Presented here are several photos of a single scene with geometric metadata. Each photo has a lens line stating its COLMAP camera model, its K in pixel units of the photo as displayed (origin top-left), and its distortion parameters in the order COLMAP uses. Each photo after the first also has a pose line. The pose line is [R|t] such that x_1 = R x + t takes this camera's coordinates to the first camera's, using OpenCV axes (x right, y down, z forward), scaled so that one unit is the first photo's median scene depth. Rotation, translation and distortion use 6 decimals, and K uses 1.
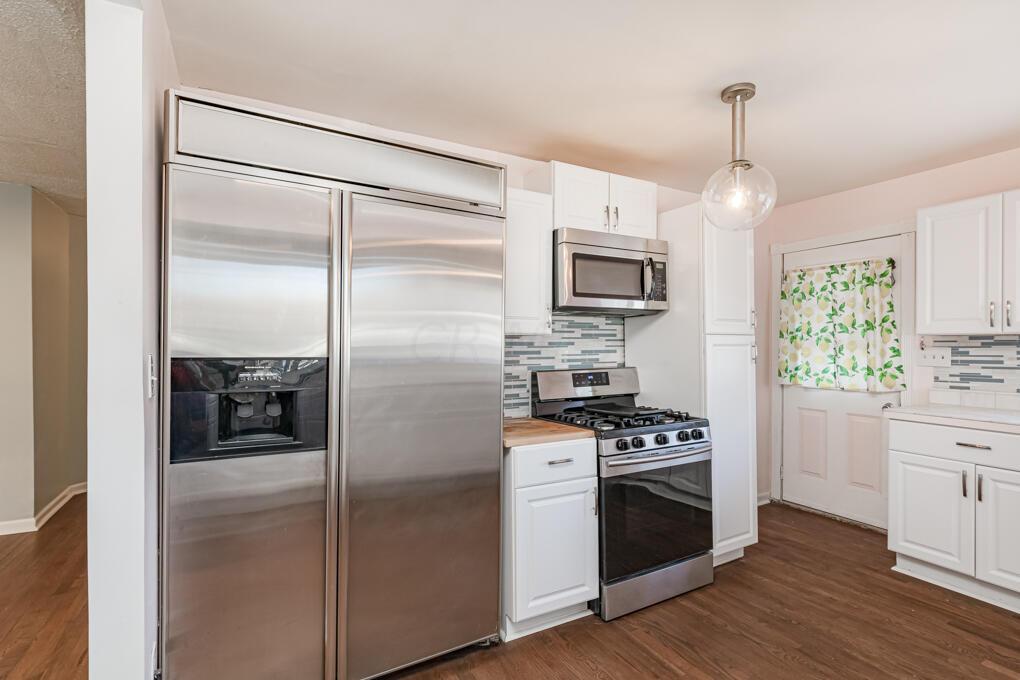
lens RADIAL K [[490.2, 0, 512.0], [0, 490.2, 347.8], [0, 0, 1]] dist [-0.002477, -0.000652]
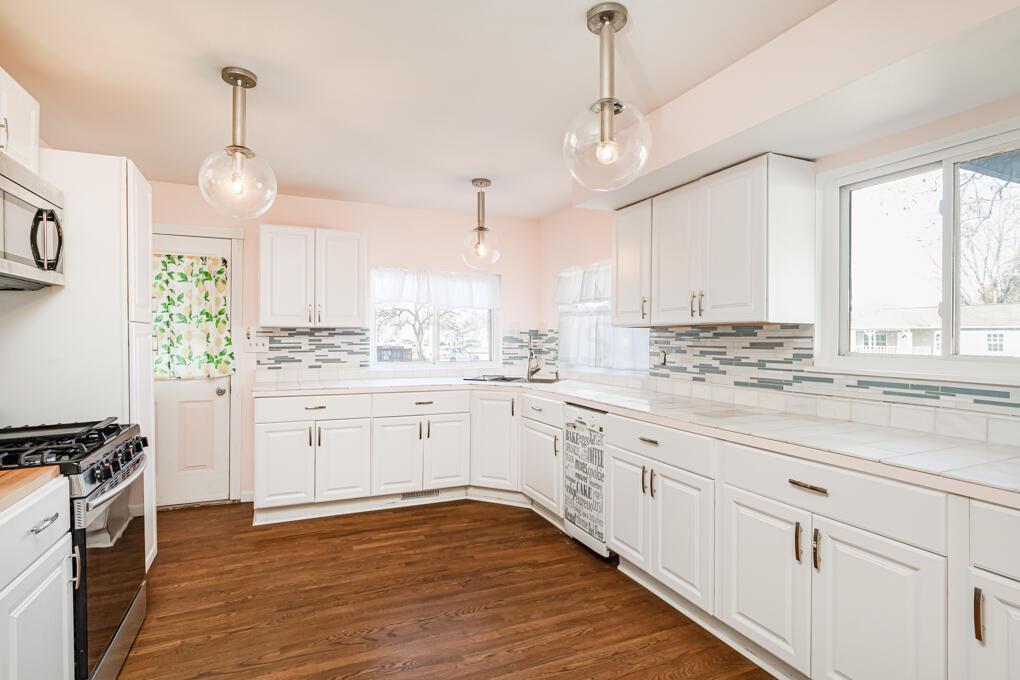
lens RADIAL K [[490.2, 0, 511.1], [0, 490.2, 336.2], [0, 0, 1]] dist [-0.002477, -0.000652]
pose [[0.105513, -0.000666, 0.994418, -0.291209], [0.003327, 0.999994, 0.000317, -0.000847], [-0.994412, 0.003275, 0.105515, 0.227945]]
